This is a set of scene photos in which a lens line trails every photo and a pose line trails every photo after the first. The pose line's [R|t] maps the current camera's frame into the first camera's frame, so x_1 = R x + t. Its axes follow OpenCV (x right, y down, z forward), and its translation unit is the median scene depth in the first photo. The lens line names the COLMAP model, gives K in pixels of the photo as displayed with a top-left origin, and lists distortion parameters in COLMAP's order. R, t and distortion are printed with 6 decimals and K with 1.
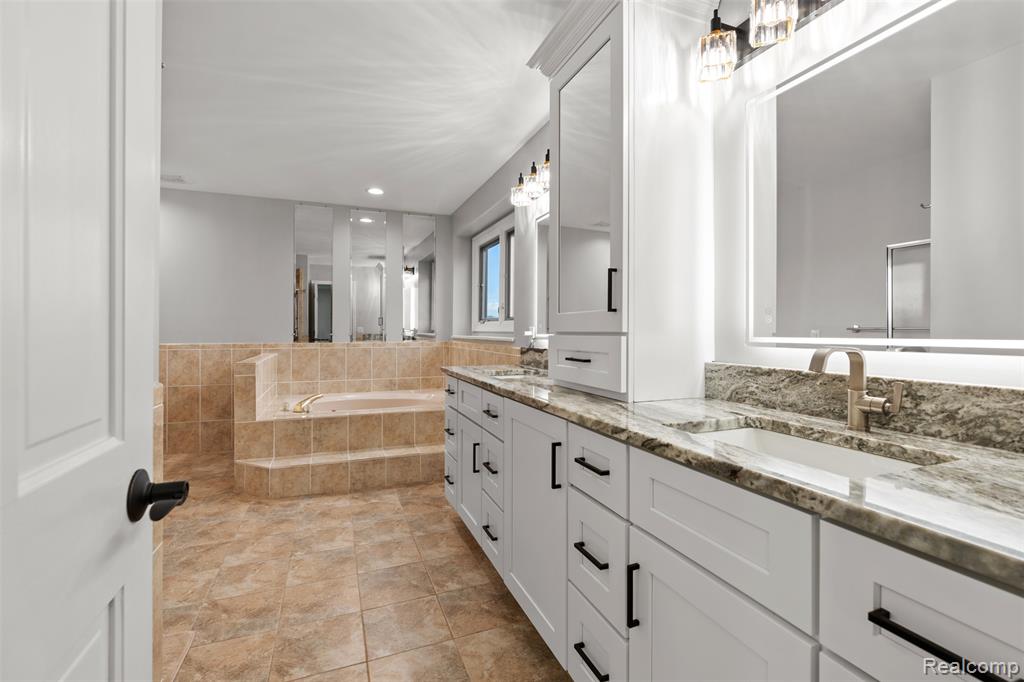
lens RADIAL K [[463.0, 0, 515.0], [0, 463.0, 327.8], [0, 0, 1]] dist [-0.013469, 0.003962]
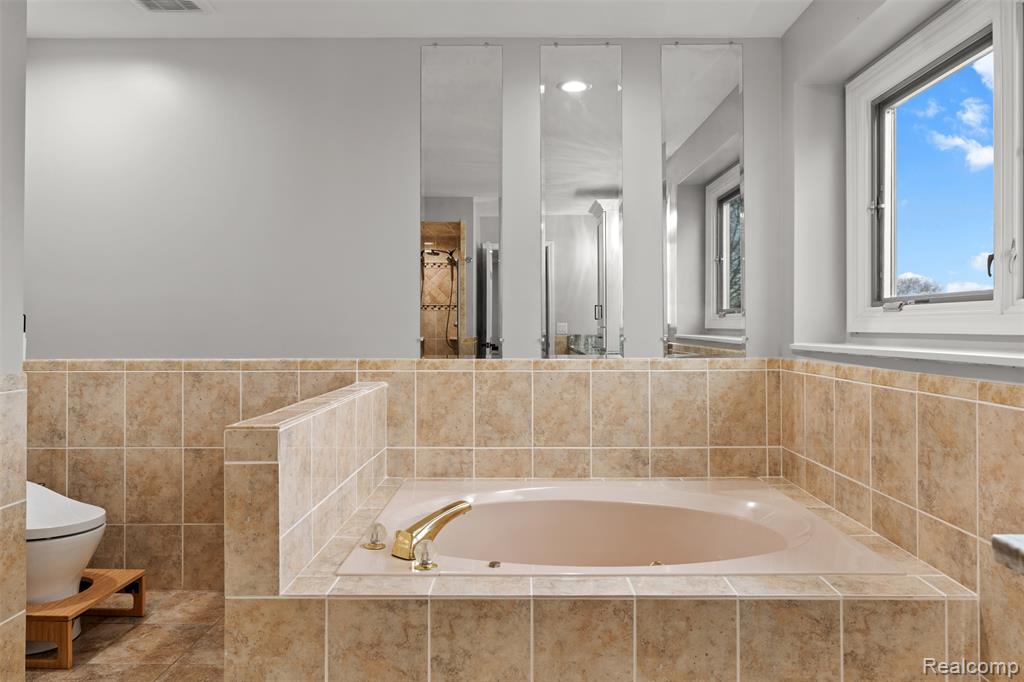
lens RADIAL K [[681.0, 0, 512.5], [0, 681.0, 333.6], [0, 0, 1]] dist [-0.006093, -0.000329]
pose [[0.923748, 0.001057, -0.383000, -0.143762], [0.004606, 0.999893, 0.013868, -0.000392], [0.382974, -0.014575, 0.923644, 0.418236]]
